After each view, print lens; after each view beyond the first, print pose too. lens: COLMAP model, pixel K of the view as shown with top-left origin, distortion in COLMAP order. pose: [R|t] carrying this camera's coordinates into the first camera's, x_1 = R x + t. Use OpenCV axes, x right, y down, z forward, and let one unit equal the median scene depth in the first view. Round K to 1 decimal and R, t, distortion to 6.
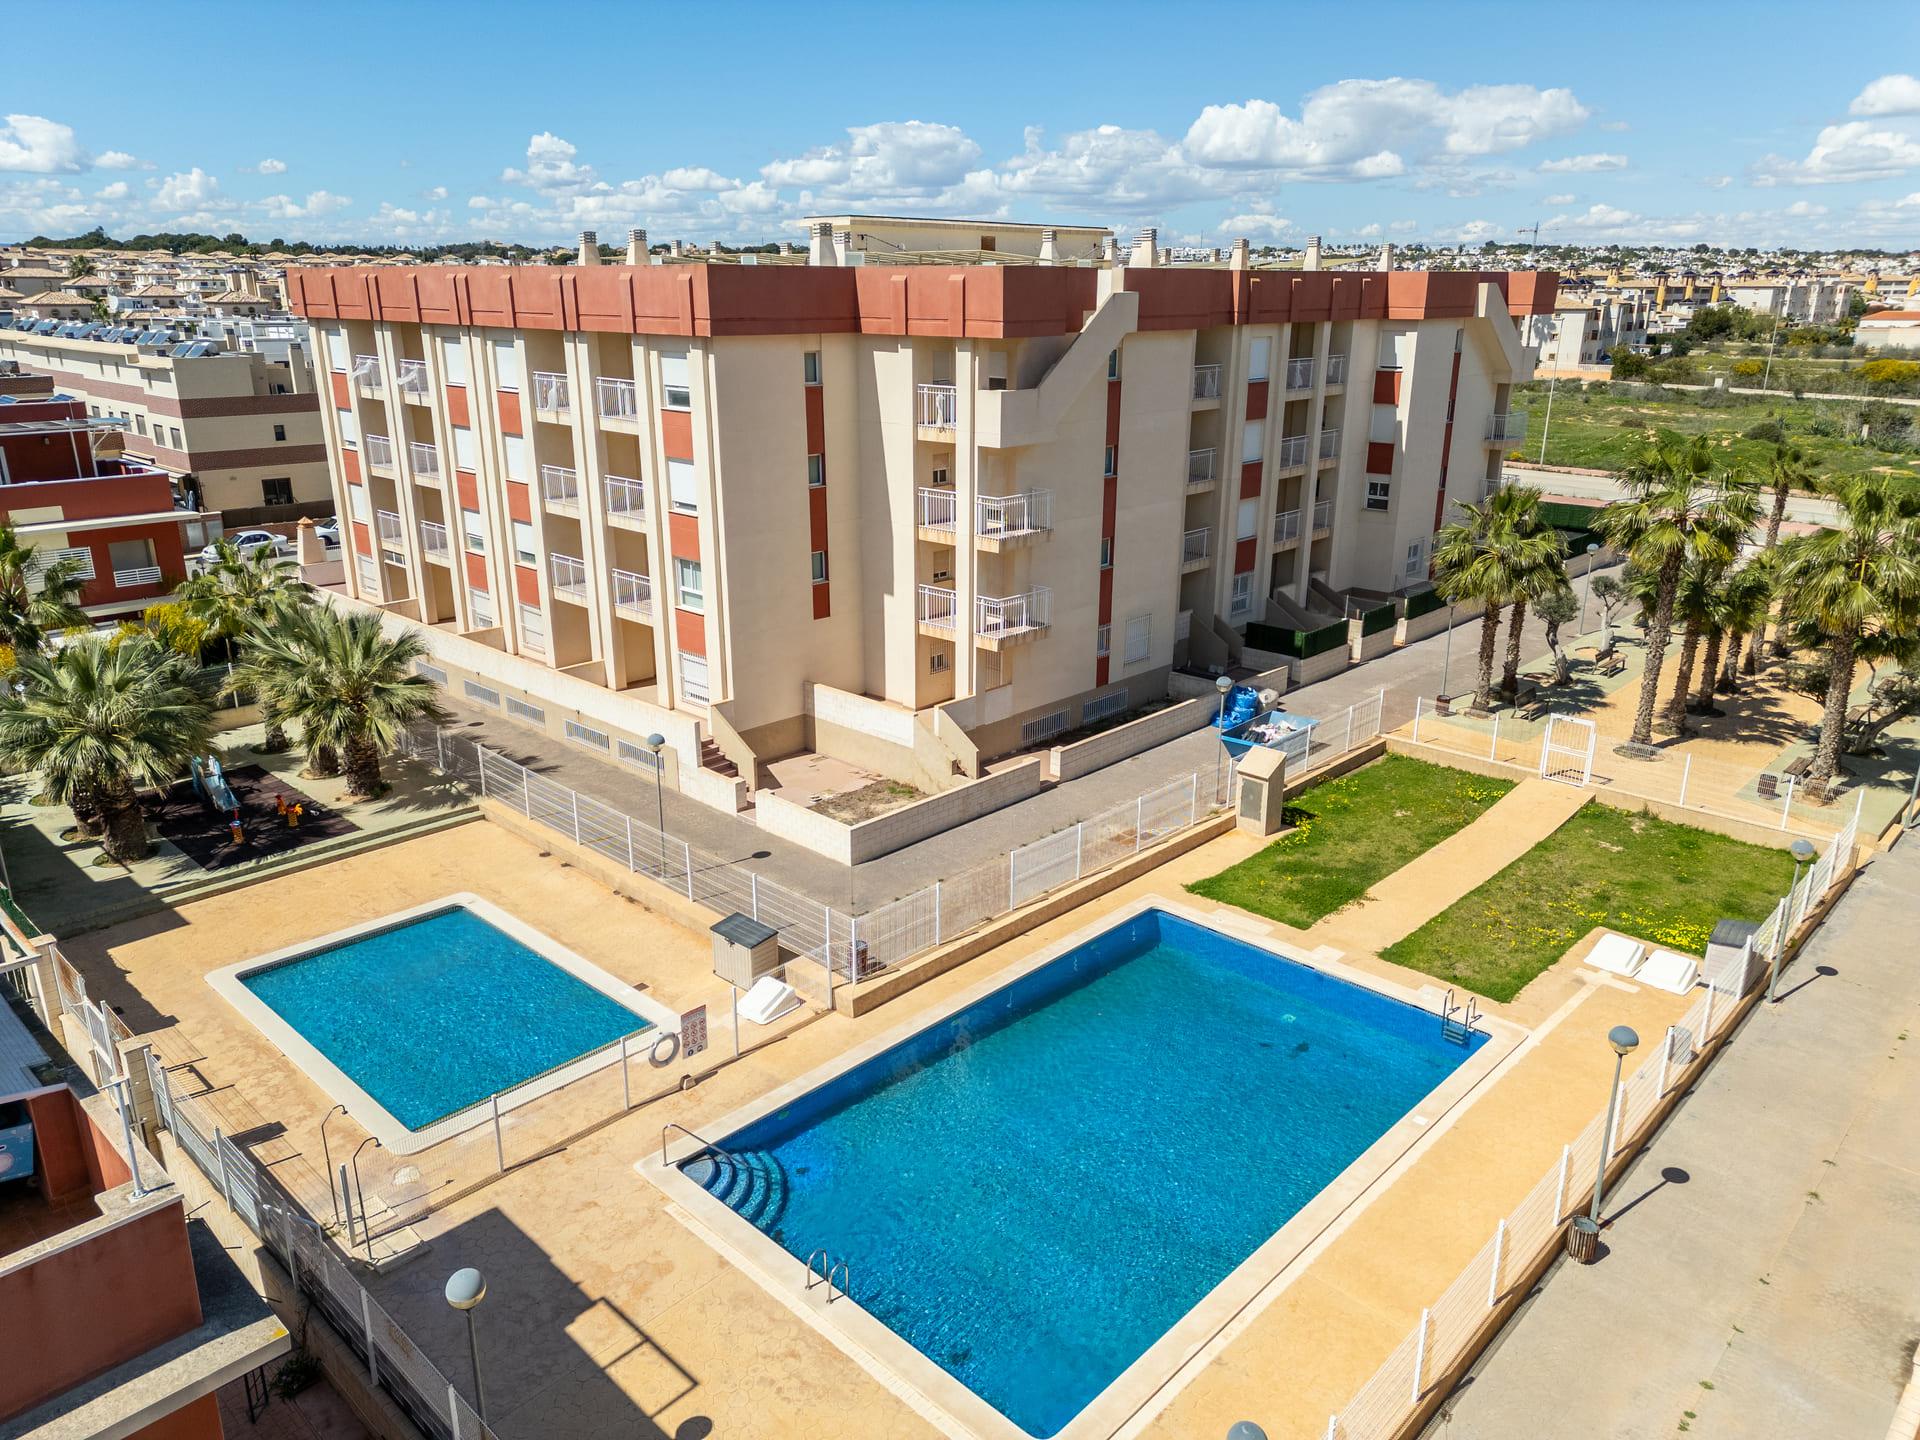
lens RADIAL K [[1337.5, 0, 950.9], [0, 1337.5, 720.7], [0, 0, 1]] dist [0.065824, -0.060950]
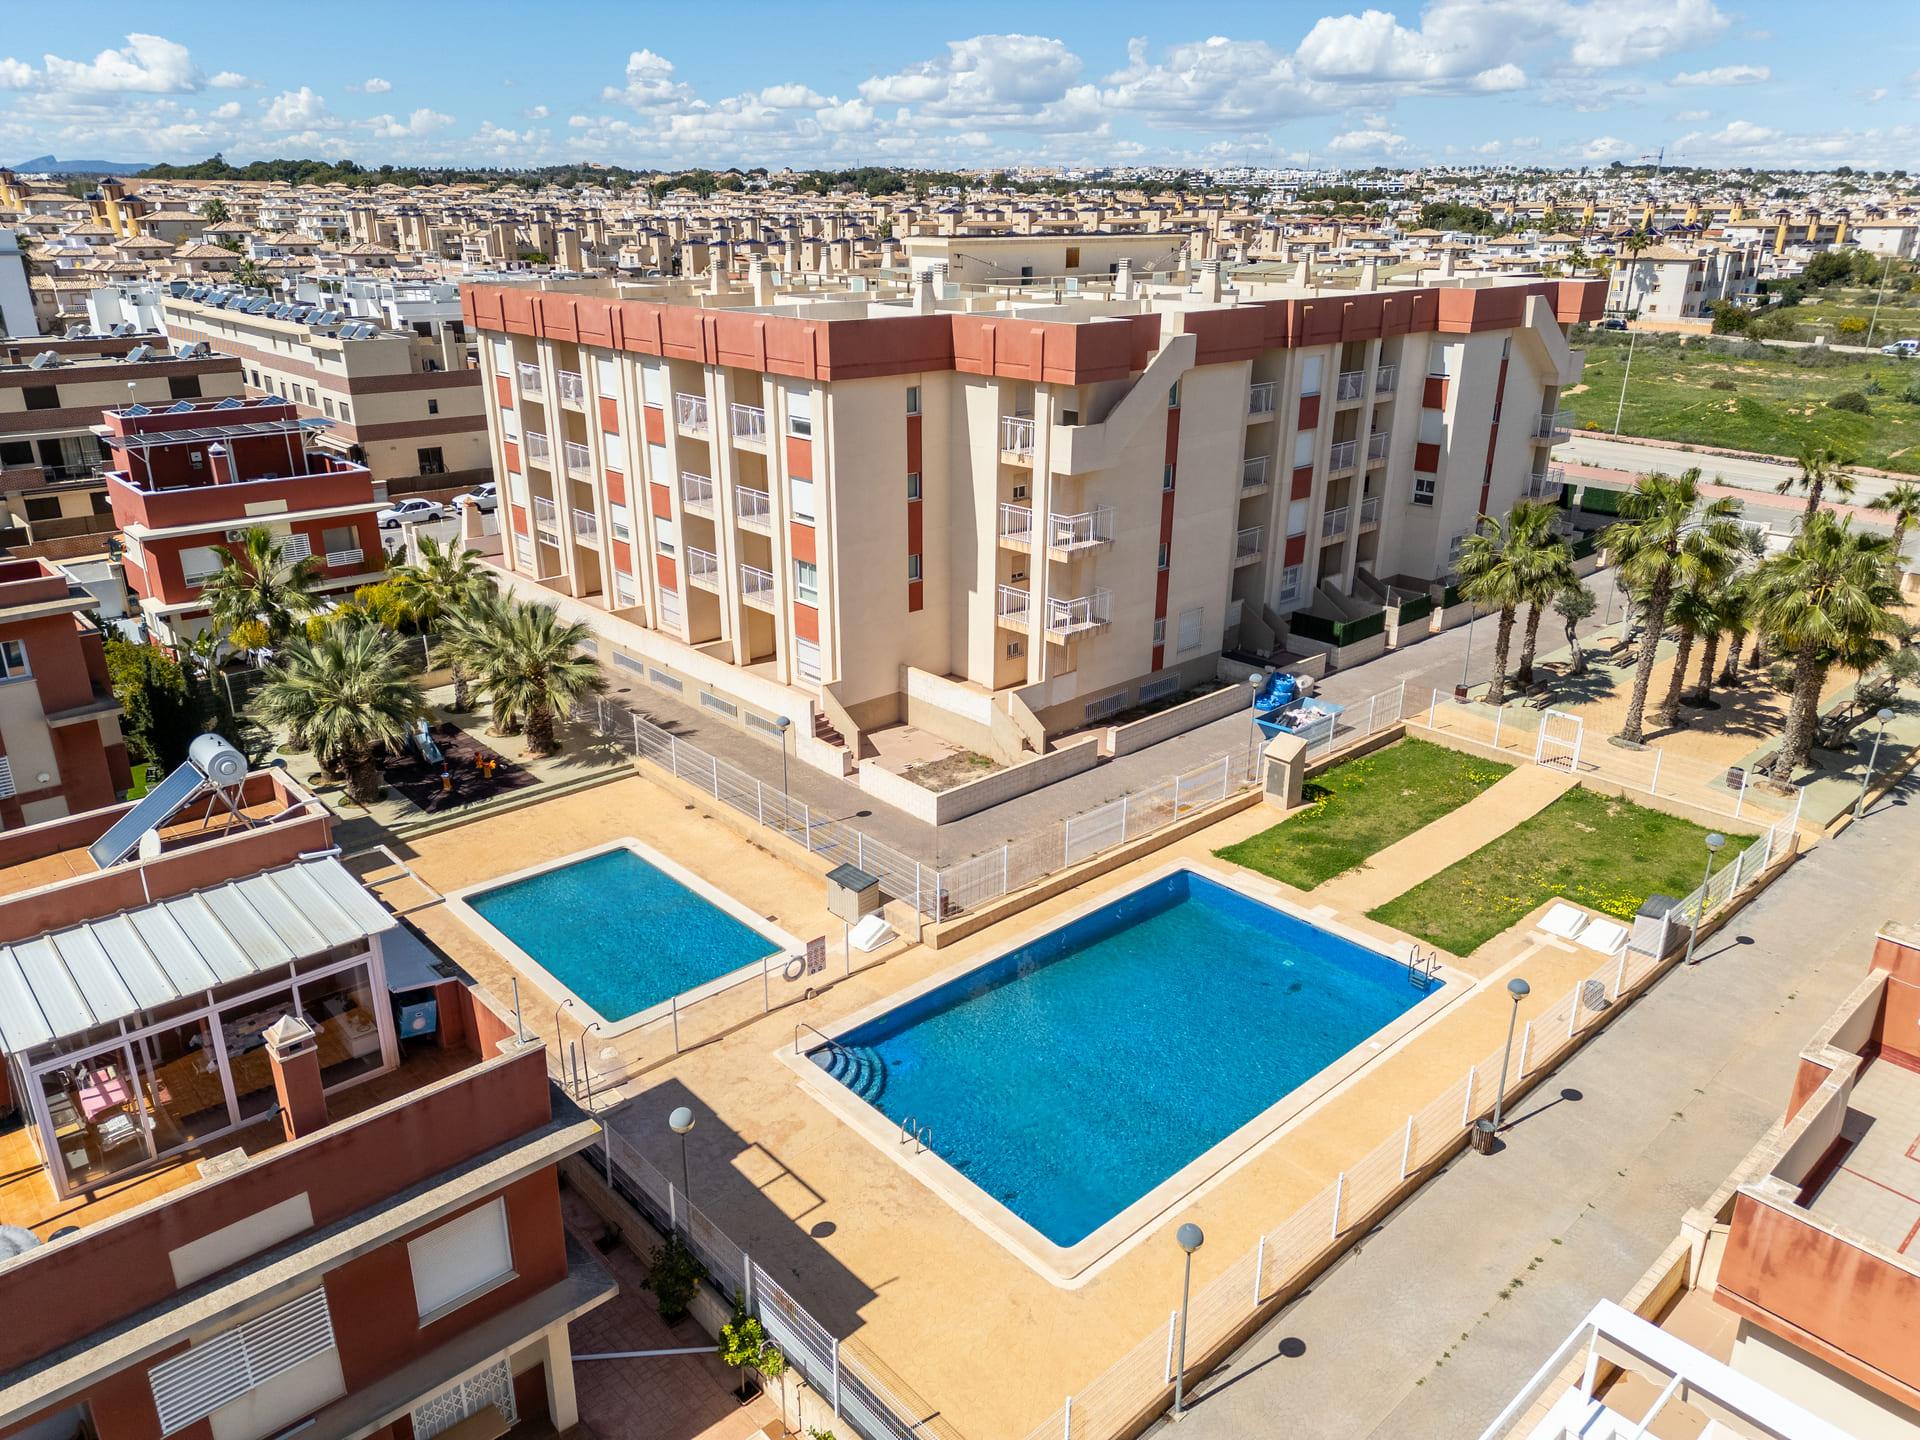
lens RADIAL K [[1337.5, 0, 950.9], [0, 1337.5, 720.7], [0, 0, 1]] dist [0.065824, -0.060950]
pose [[0.997724, 0.025930, -0.062243, 0.009541], [-0.022639, 0.998337, 0.053016, -0.042743], [0.063514, -0.051487, 0.996652, -0.171932]]
